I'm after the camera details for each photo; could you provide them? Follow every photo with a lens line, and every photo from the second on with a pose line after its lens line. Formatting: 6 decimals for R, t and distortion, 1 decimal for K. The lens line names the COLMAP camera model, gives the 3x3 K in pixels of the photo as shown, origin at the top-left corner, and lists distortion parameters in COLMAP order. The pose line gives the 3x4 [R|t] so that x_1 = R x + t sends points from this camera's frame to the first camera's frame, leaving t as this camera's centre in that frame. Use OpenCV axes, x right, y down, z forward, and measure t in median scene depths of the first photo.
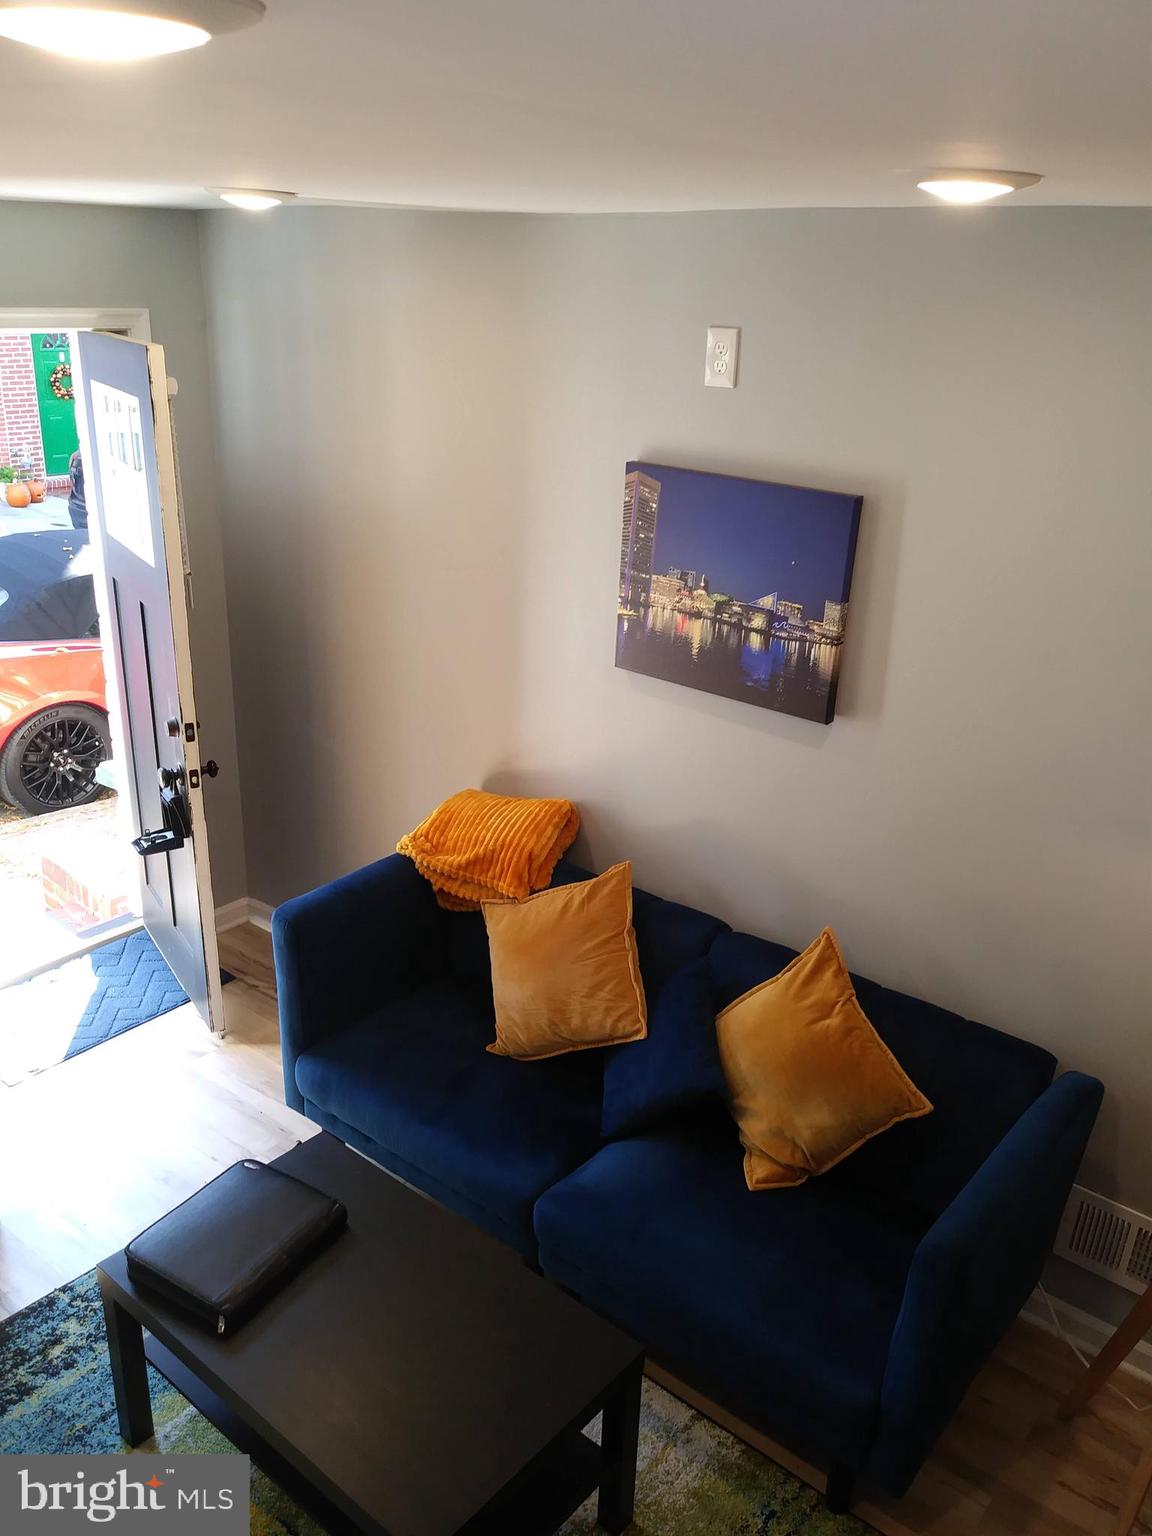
lens RADIAL K [[1239.2, 0, 574.8], [0, 1239.2, 774.1], [0, 0, 1]] dist [0.052273, -0.003166]
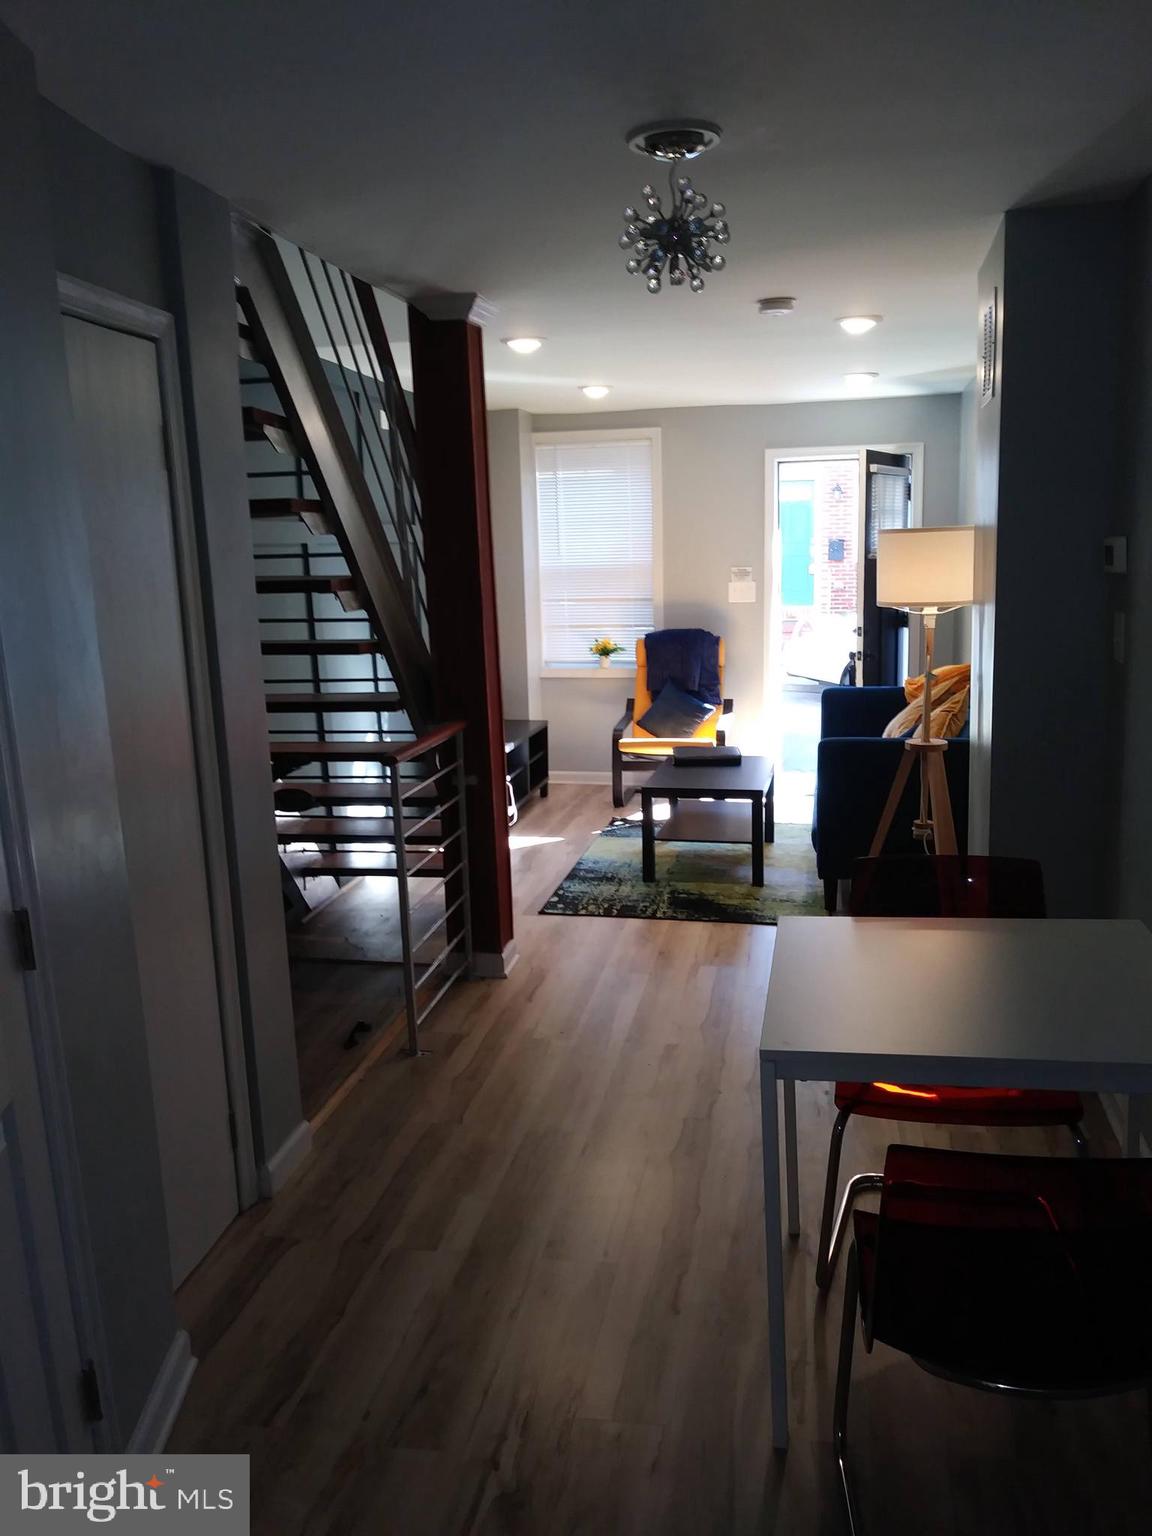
lens RADIAL K [[1239.2, 0, 579.8], [0, 1239.2, 774.1], [0, 0, 1]] dist [0.052273, -0.003166]
pose [[0.468592, 0.107885, -0.876803, 1.545667], [-0.286559, 0.957410, -0.035343, 0.470854], [0.835647, 0.267817, 0.479550, -0.372166]]
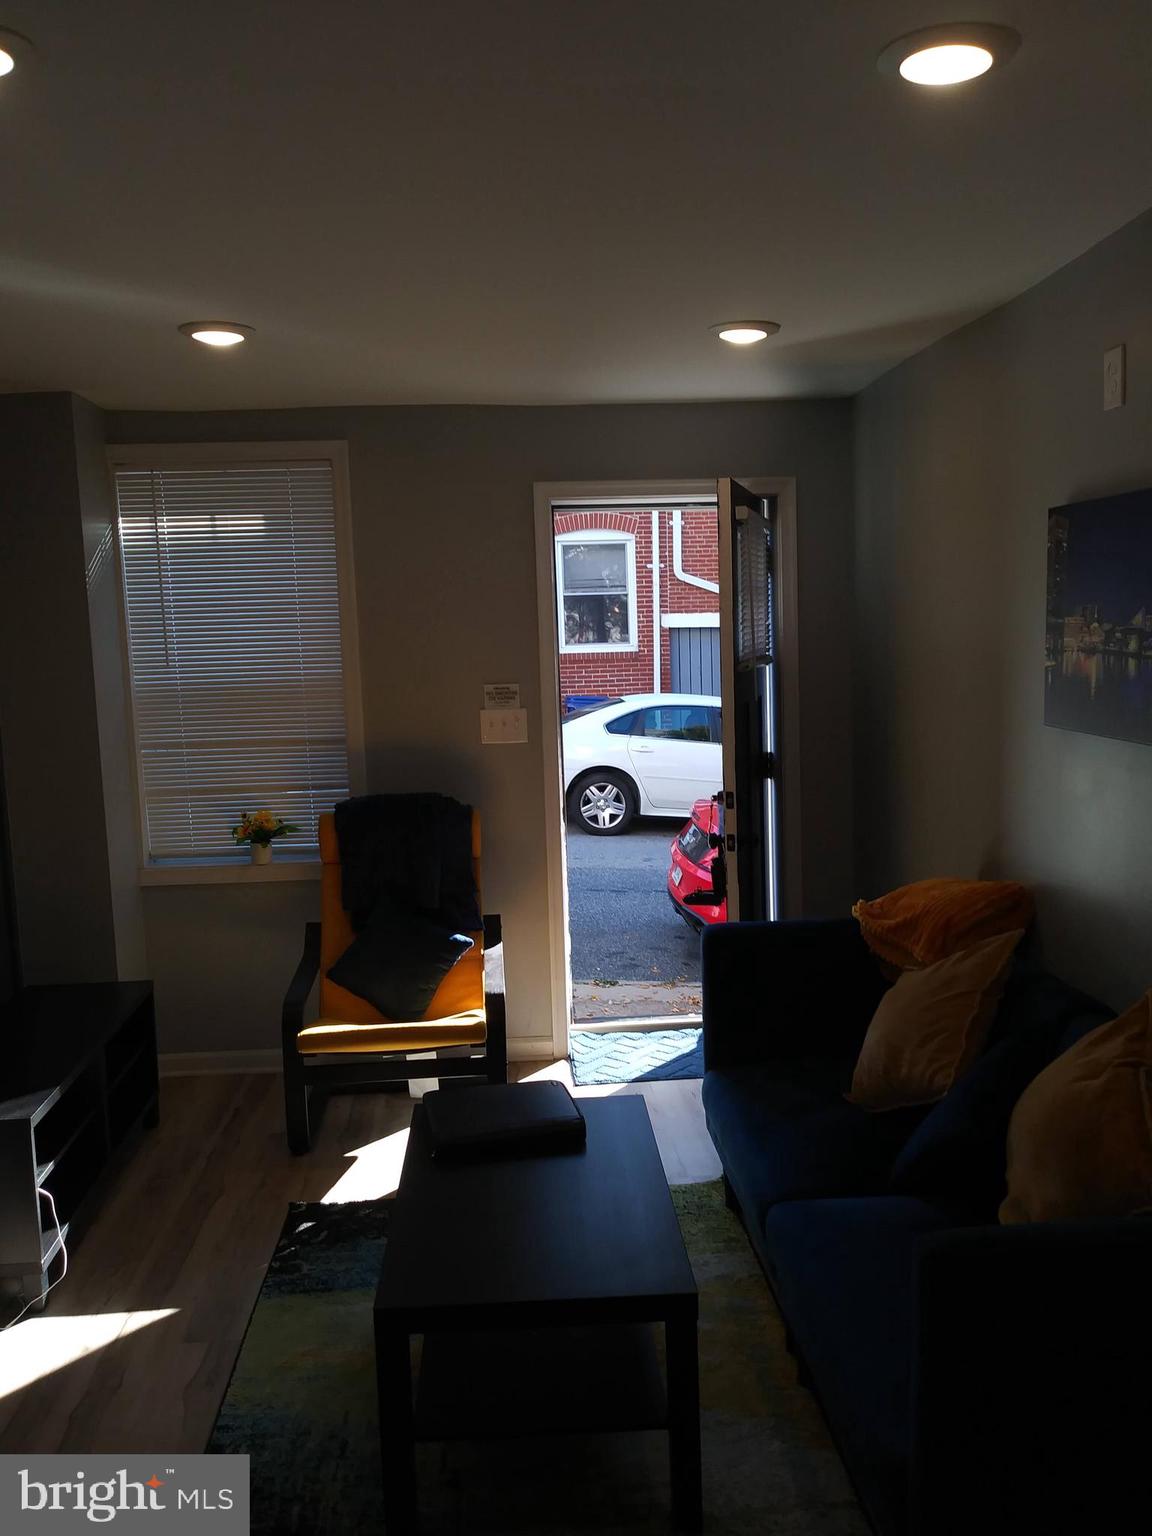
lens RADIAL K [[1239.2, 0, 578.3], [0, 1239.2, 759.0], [0, 0, 1]] dist [0.052273, -0.003166]
pose [[0.689987, 0.020294, -0.723537, 0.505623], [-0.211477, 0.961643, -0.174698, 0.190109], [0.692240, 0.273551, 0.667813, 0.142308]]
